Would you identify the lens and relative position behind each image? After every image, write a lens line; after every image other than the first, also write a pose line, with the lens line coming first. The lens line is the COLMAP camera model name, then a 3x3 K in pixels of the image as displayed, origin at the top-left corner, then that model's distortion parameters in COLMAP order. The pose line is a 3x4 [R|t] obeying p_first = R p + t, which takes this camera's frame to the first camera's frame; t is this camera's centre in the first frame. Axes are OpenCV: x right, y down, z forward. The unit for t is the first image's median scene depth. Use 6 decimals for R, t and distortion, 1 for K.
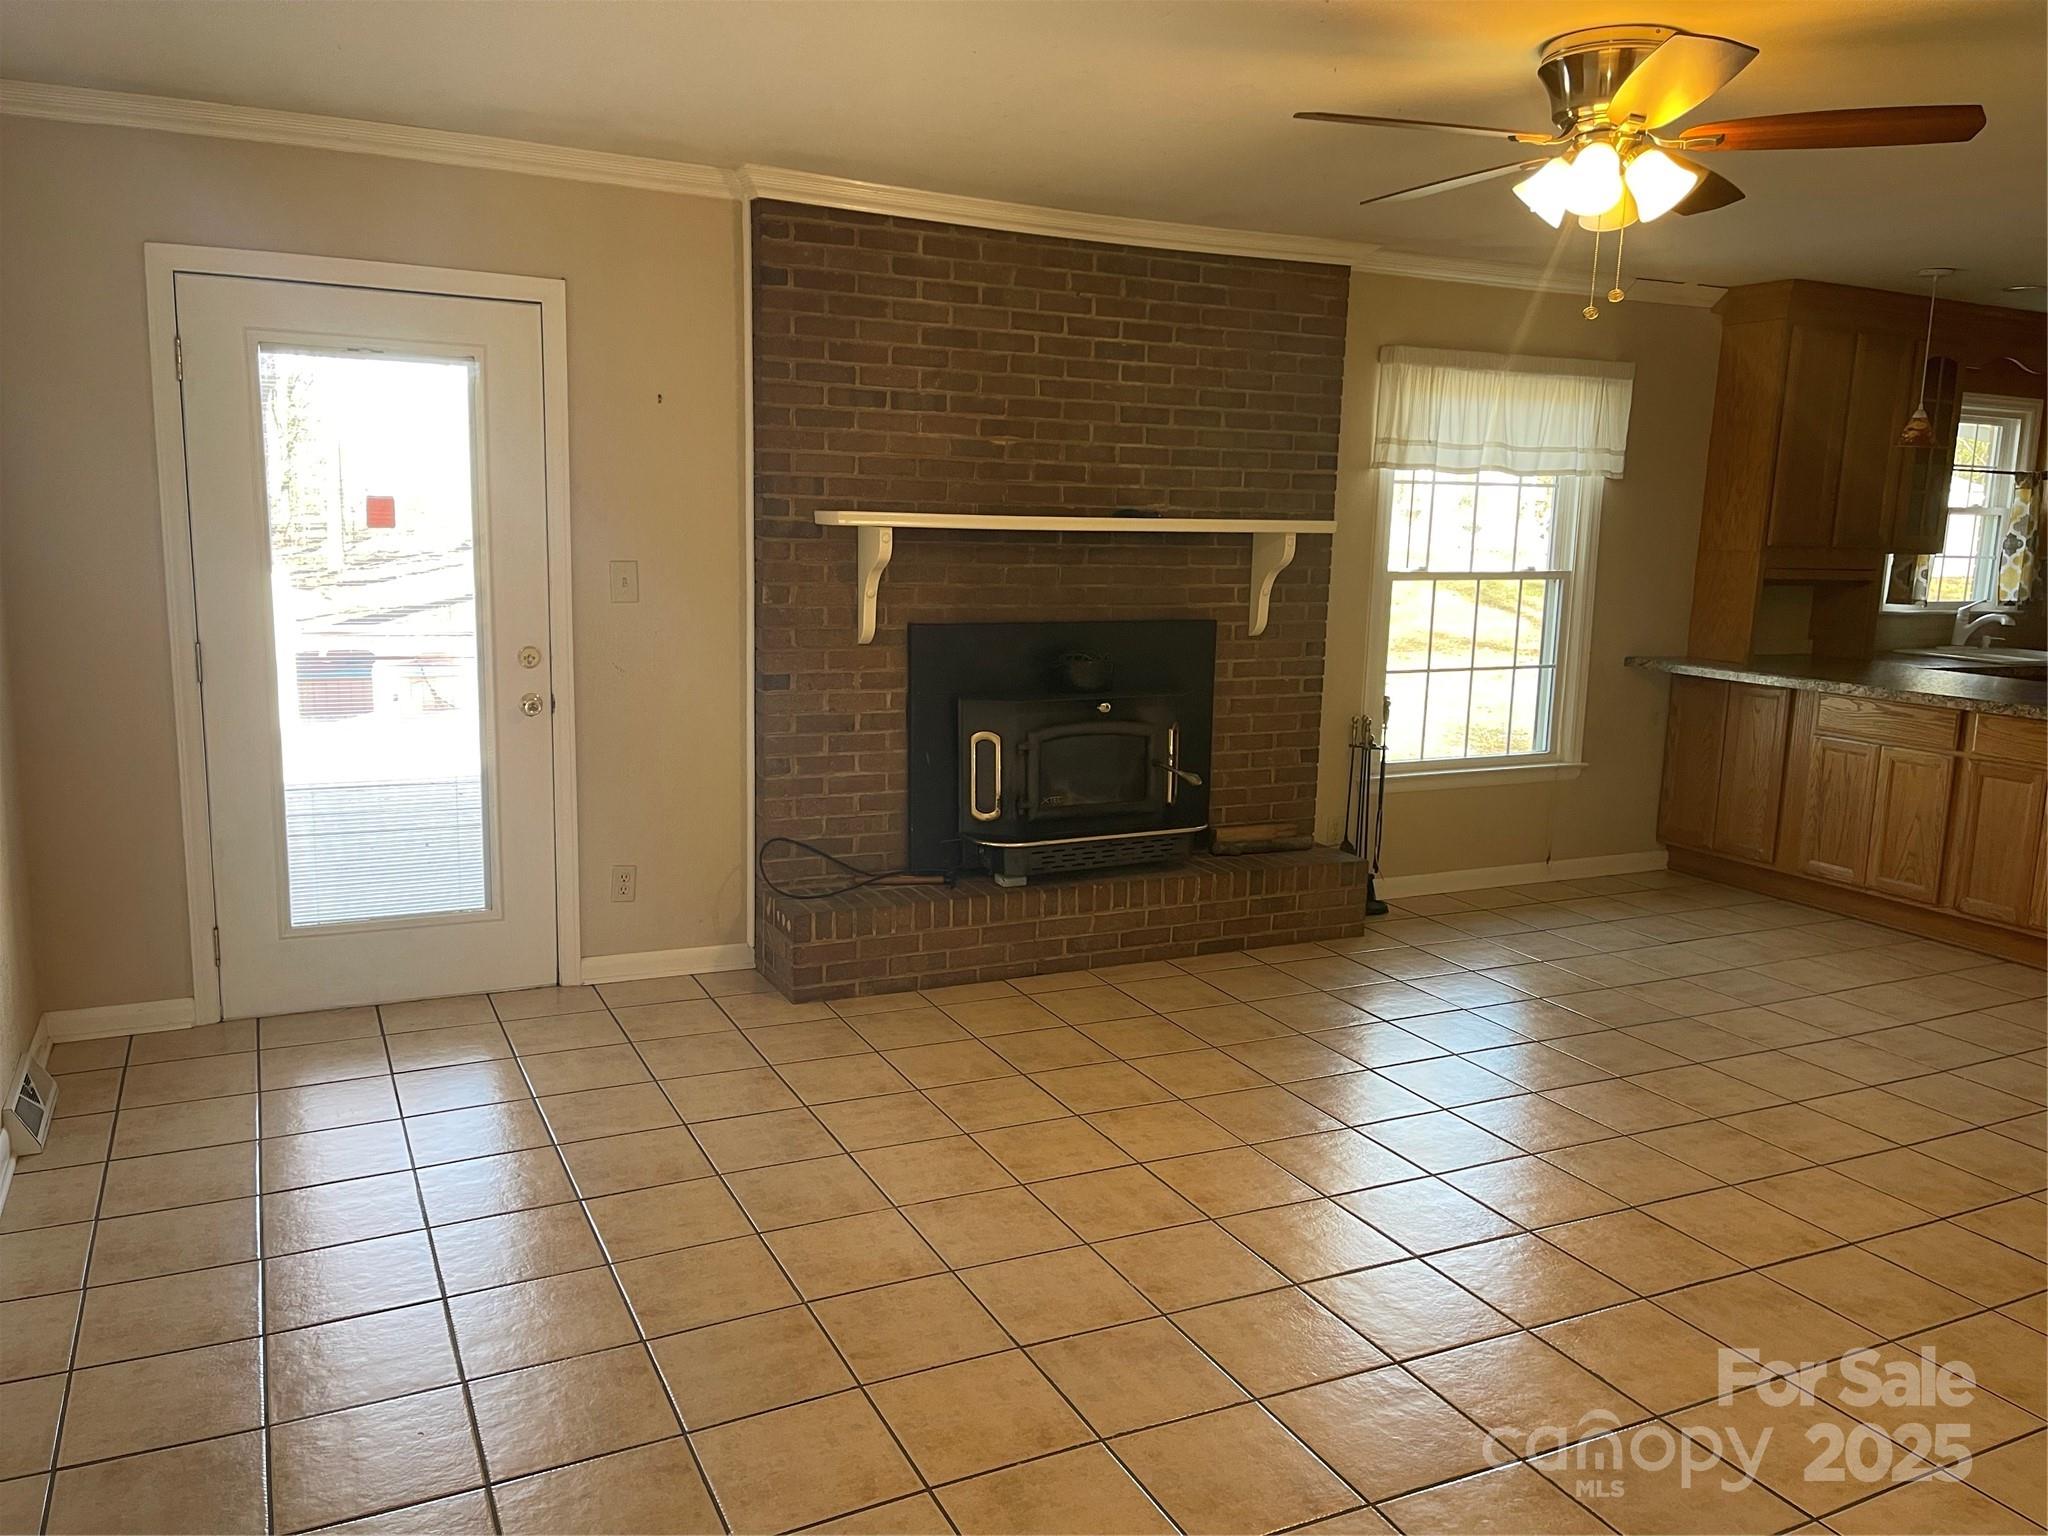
lens RADIAL K [[1540.9, 0, 1040.4], [0, 1540.9, 766.6], [0, 0, 1]] dist [0.031066, -0.013886]
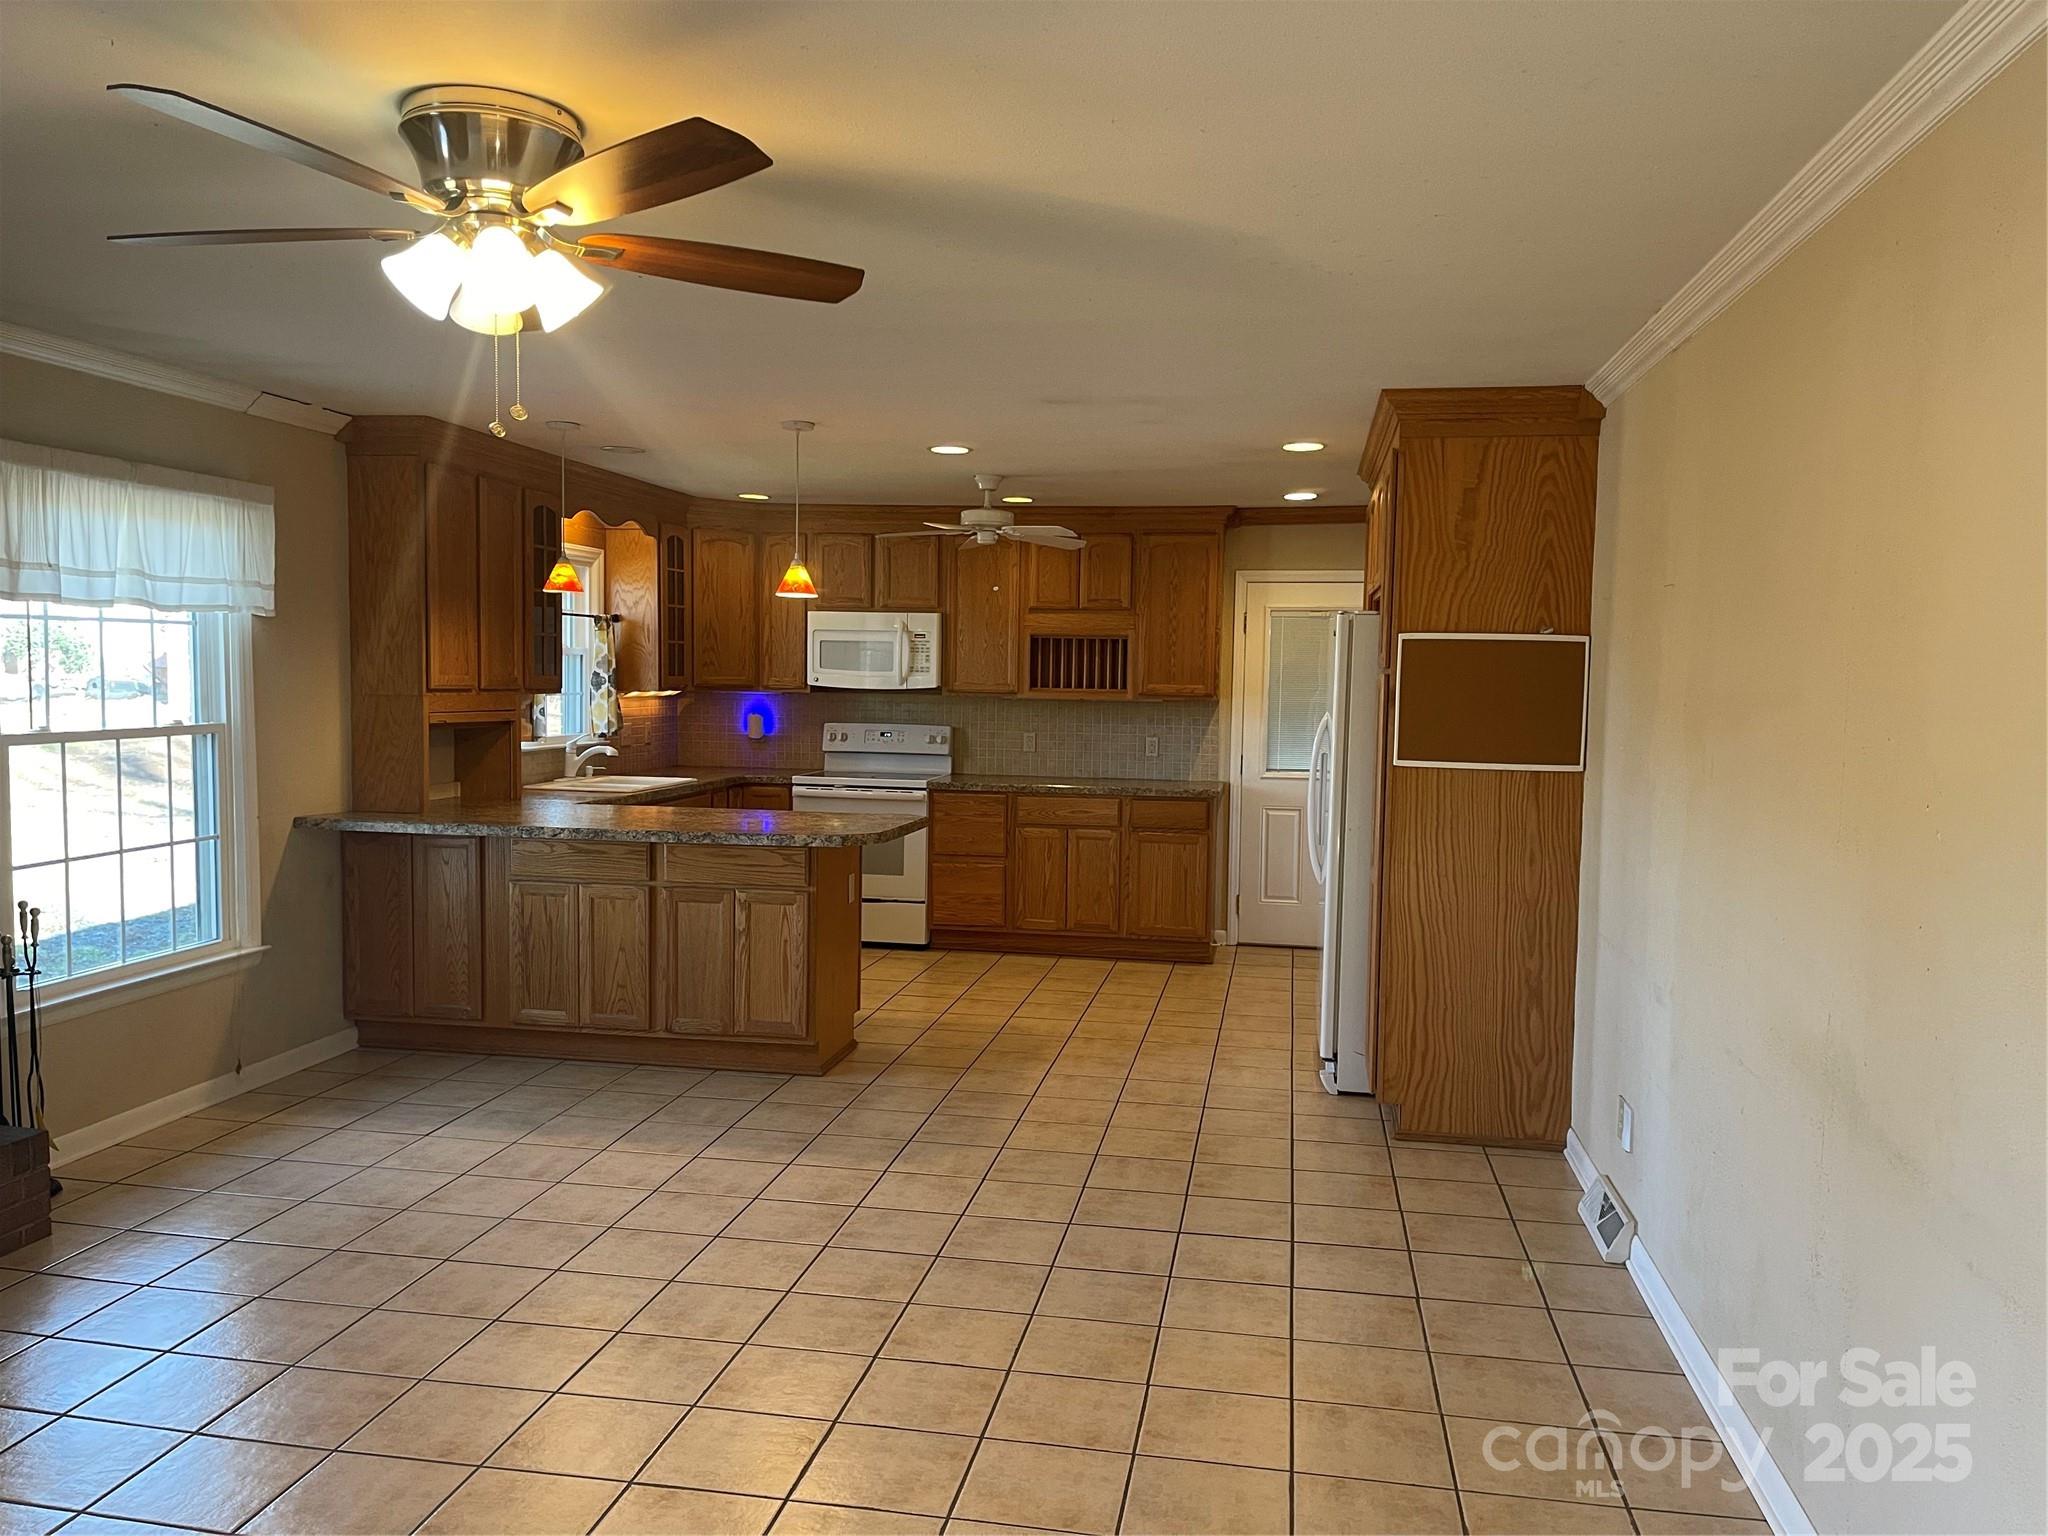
lens RADIAL K [[1540.9, 0, 1033.4], [0, 1540.9, 783.7], [0, 0, 1]] dist [0.031066, -0.013886]
pose [[0.602010, -0.072534, 0.795188, -0.071331], [0.129486, 0.991552, -0.007584, -0.031622], [-0.787920, 0.107531, 0.606316, 0.149360]]
